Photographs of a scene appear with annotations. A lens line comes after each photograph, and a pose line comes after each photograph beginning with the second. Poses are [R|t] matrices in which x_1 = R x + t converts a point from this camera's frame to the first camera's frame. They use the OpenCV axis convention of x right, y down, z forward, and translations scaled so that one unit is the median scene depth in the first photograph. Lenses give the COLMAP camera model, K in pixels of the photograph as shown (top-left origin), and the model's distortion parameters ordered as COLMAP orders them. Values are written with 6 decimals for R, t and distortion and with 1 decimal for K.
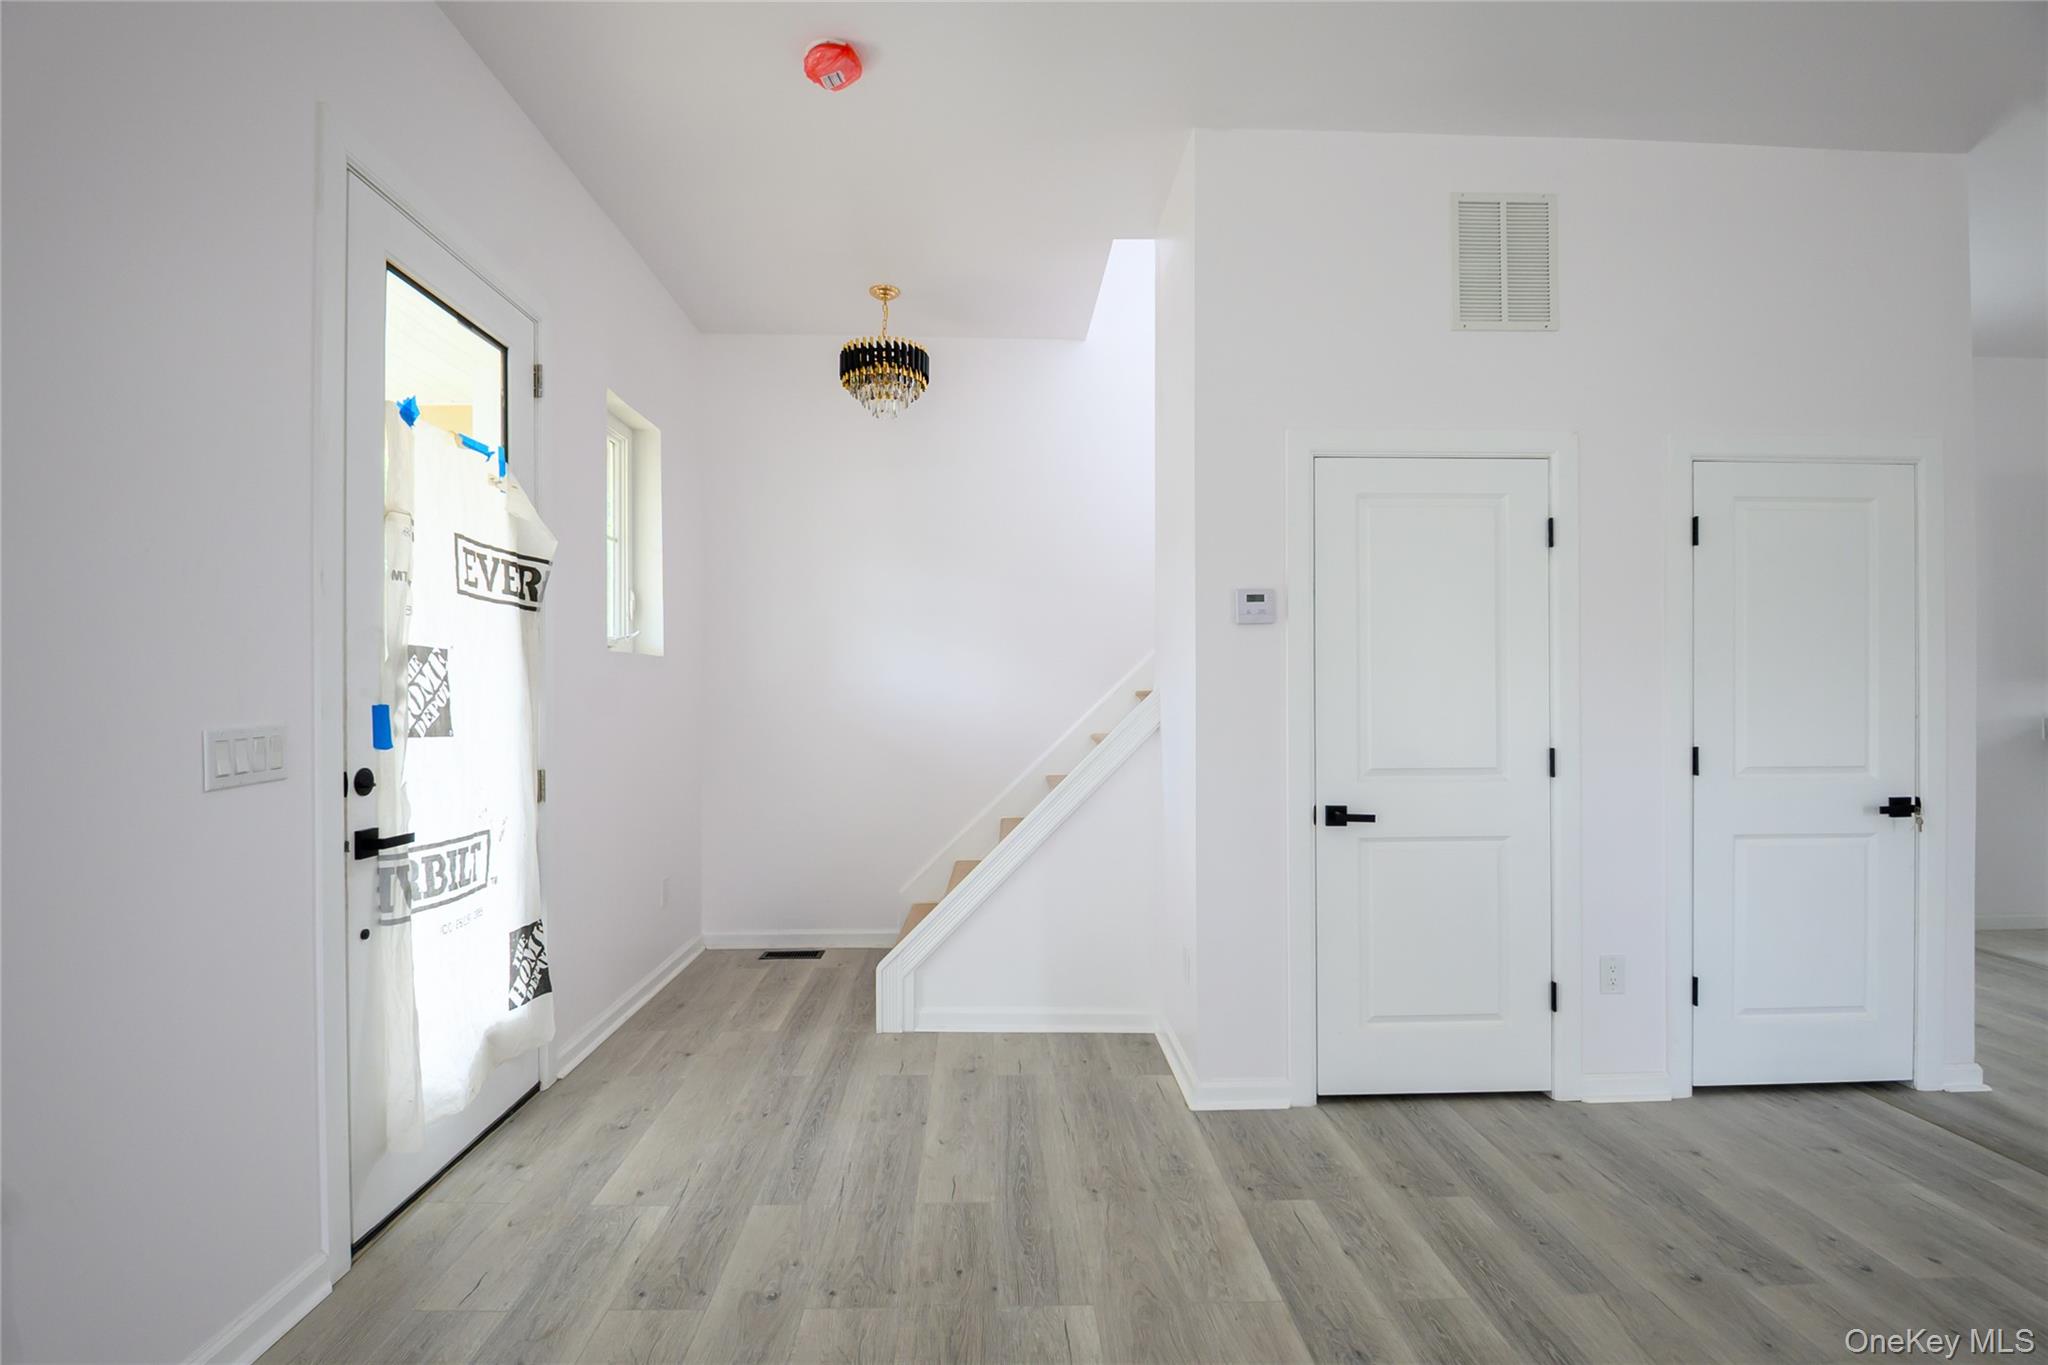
lens RADIAL K [[957.1, 0, 1015.5], [0, 957.1, 689.4], [0, 0, 1]] dist [0.009683, -0.014248]
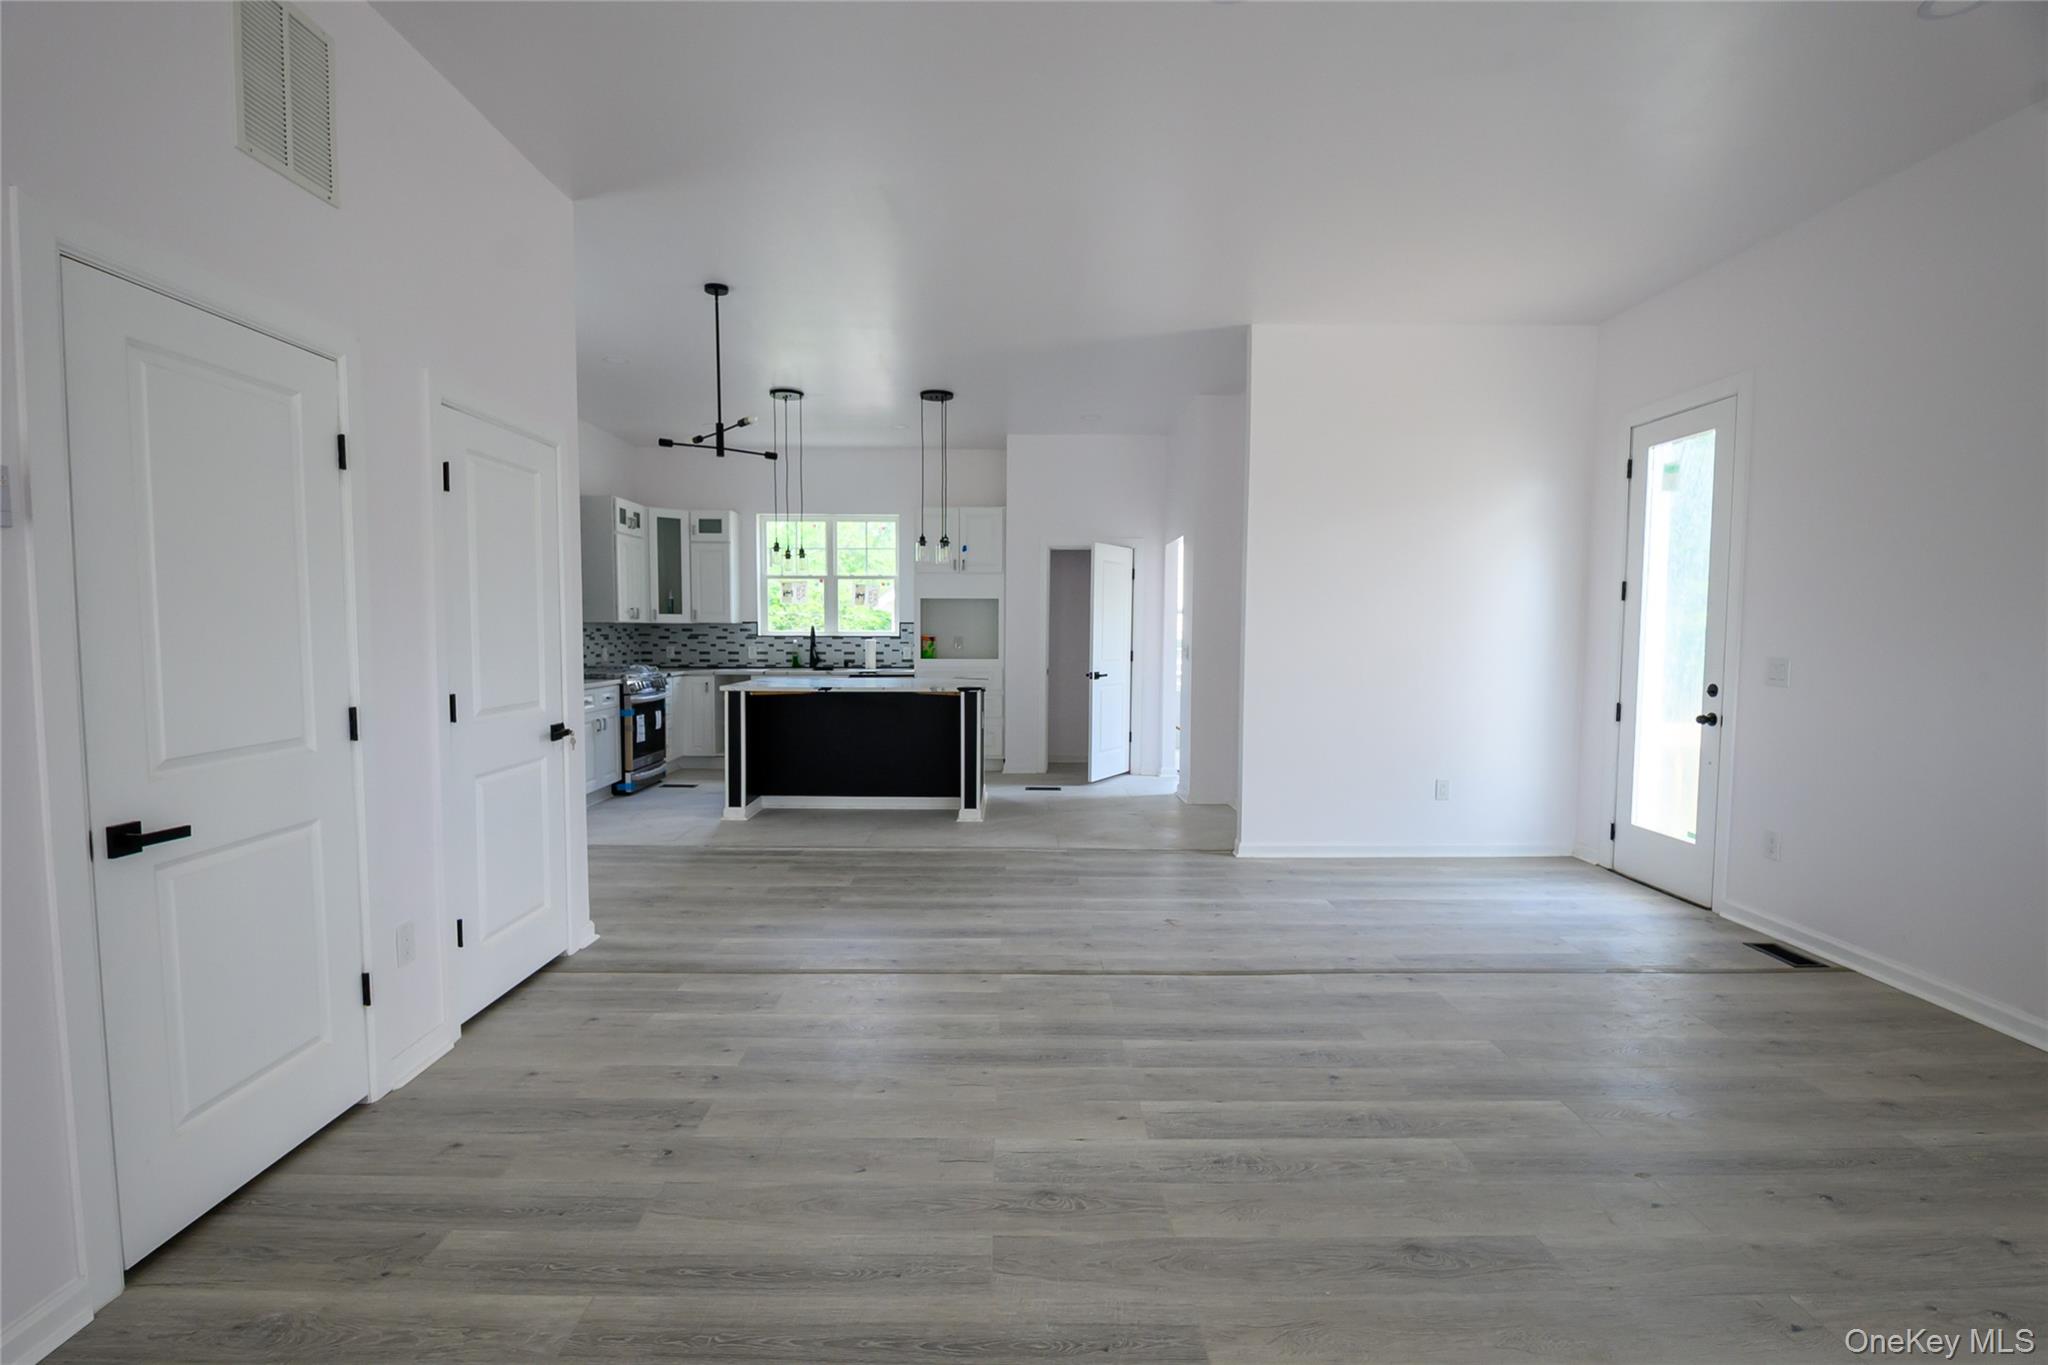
lens RADIAL K [[957.1, 0, 1015.5], [0, 957.1, 689.4], [0, 0, 1]] dist [0.009683, -0.014248]
pose [[0.033599, -0.063161, 0.997438, -0.306153], [-0.006673, 0.997965, 0.063420, -0.014164], [-0.999413, -0.008787, 0.033109, 0.422846]]
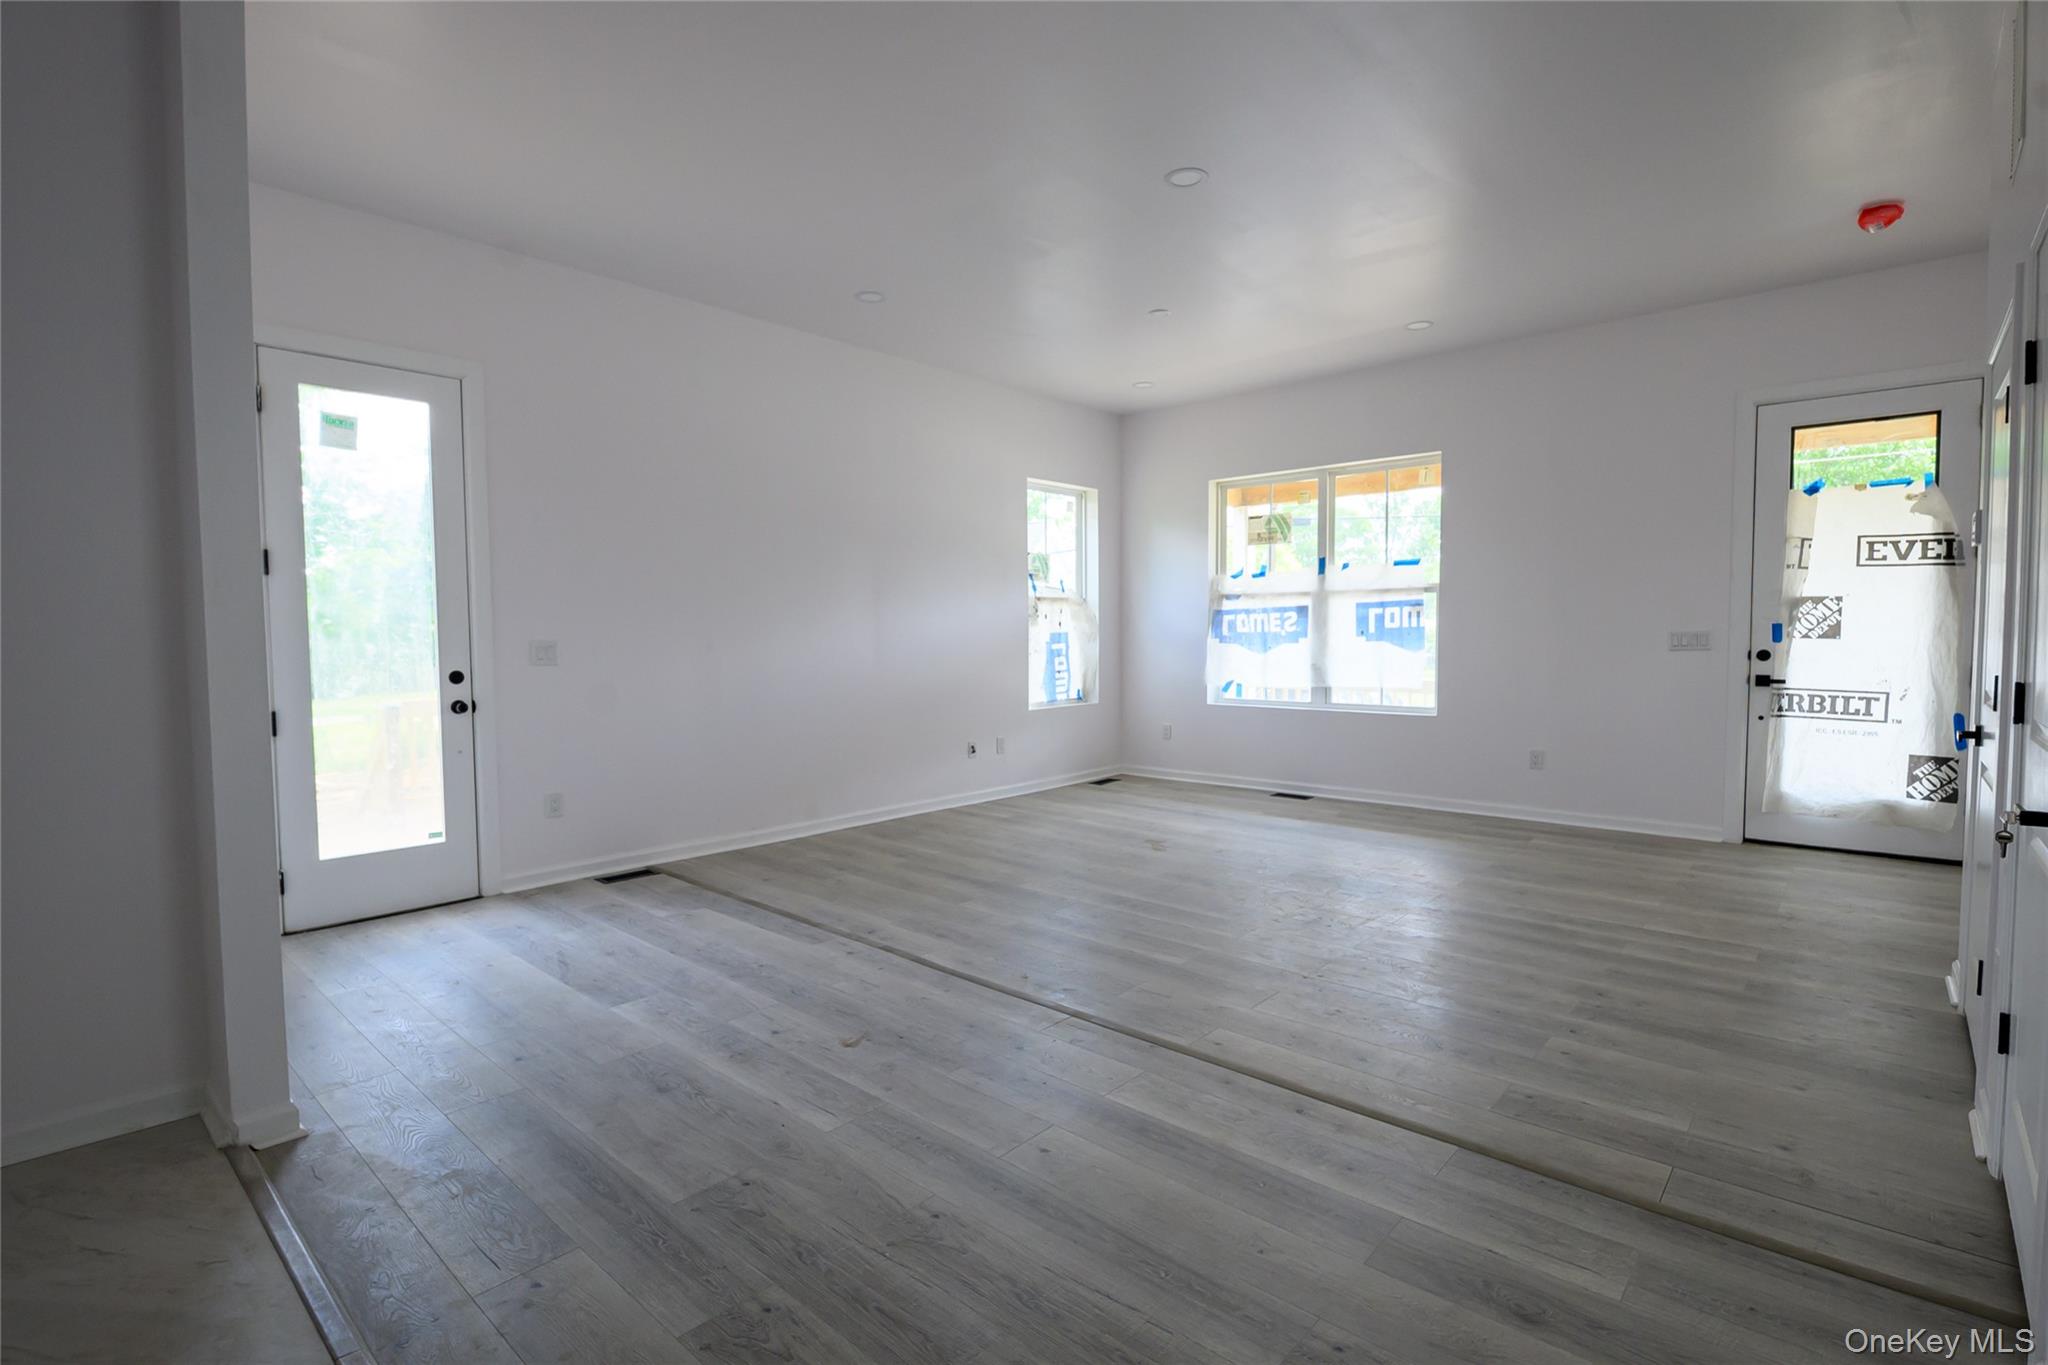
lens RADIAL K [[947.7, 0, 1022.8], [0, 947.7, 682.4], [0, 0, 1]] dist [0.007423, -0.013752]
pose [[-0.700247, 0.042843, -0.712614, 1.889436], [0.008954, 0.998646, 0.051241, 0.020528], [0.713845, 0.029501, -0.699682, 1.078727]]
